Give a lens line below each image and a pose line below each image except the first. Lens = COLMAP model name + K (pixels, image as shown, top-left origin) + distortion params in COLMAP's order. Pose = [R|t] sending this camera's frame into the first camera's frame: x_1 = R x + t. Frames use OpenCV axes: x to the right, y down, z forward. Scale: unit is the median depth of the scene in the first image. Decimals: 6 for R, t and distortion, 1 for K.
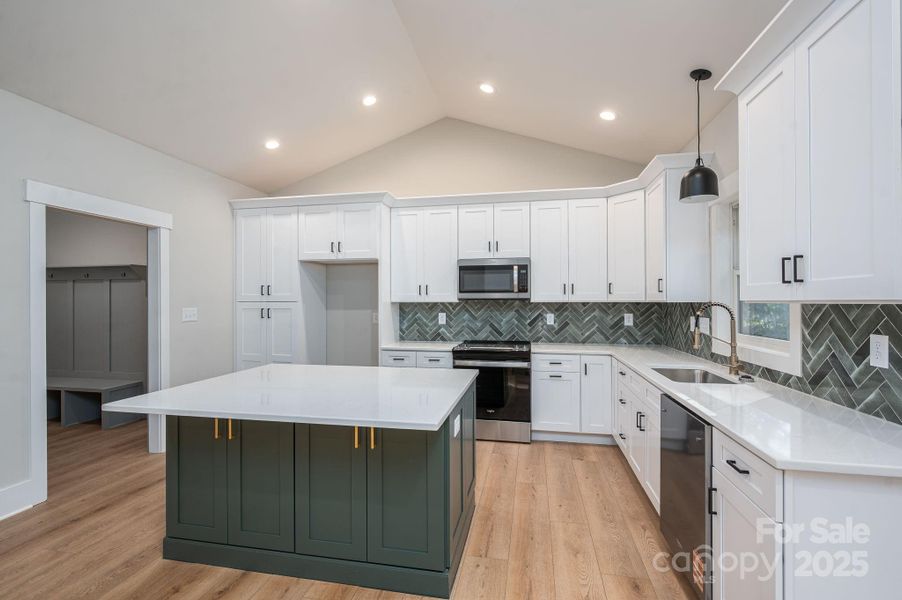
lens RADIAL K [[407.0, 0, 451.0], [0, 407.0, 300.0], [0, 0, 1]] dist [-0.000650, -0.000239]
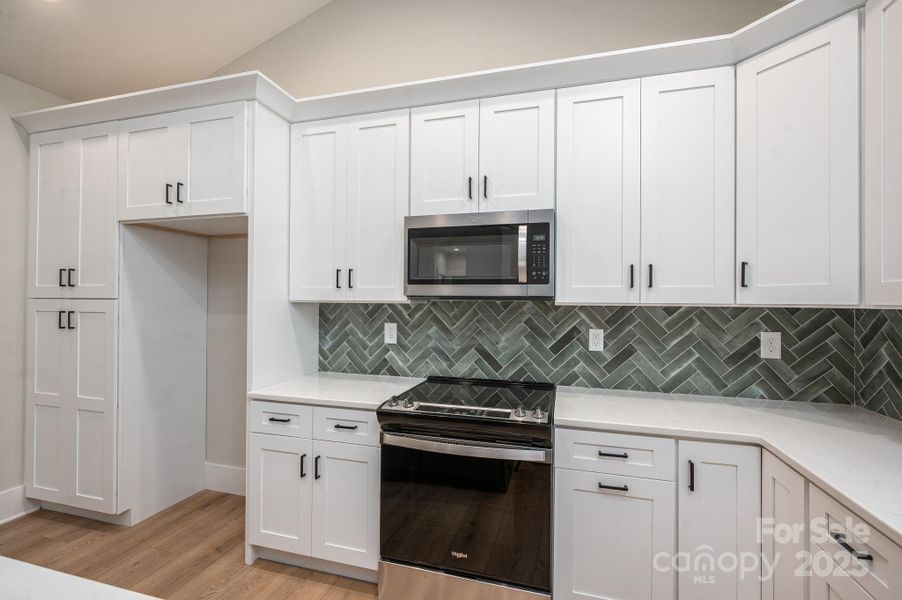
lens RADIAL K [[380.2, 0, 469.4], [0, 380.2, 299.1], [0, 0, 1]] dist [-0.002624, -0.000403]
pose [[0.998788, 0.010451, -0.048092, 0.115468], [-0.010684, 0.999932, -0.004580, 0.001609], [0.048041, 0.005089, 0.998832, 0.547347]]
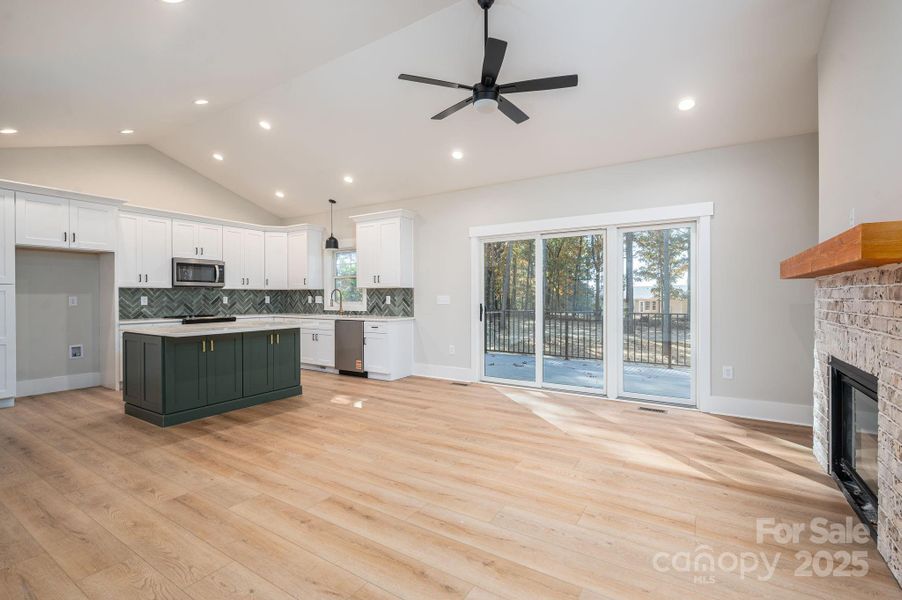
lens RADIAL K [[442.3, 0, 467.1], [0, 442.3, 298.4], [0, 0, 1]] dist [-0.000735, -0.000008]
pose [[0.322816, -0.001257, 0.946461, -1.104073], [0.000363, 0.999999, 0.001204, 0.039986], [-0.946462, -0.000045, 0.322816, -0.452257]]
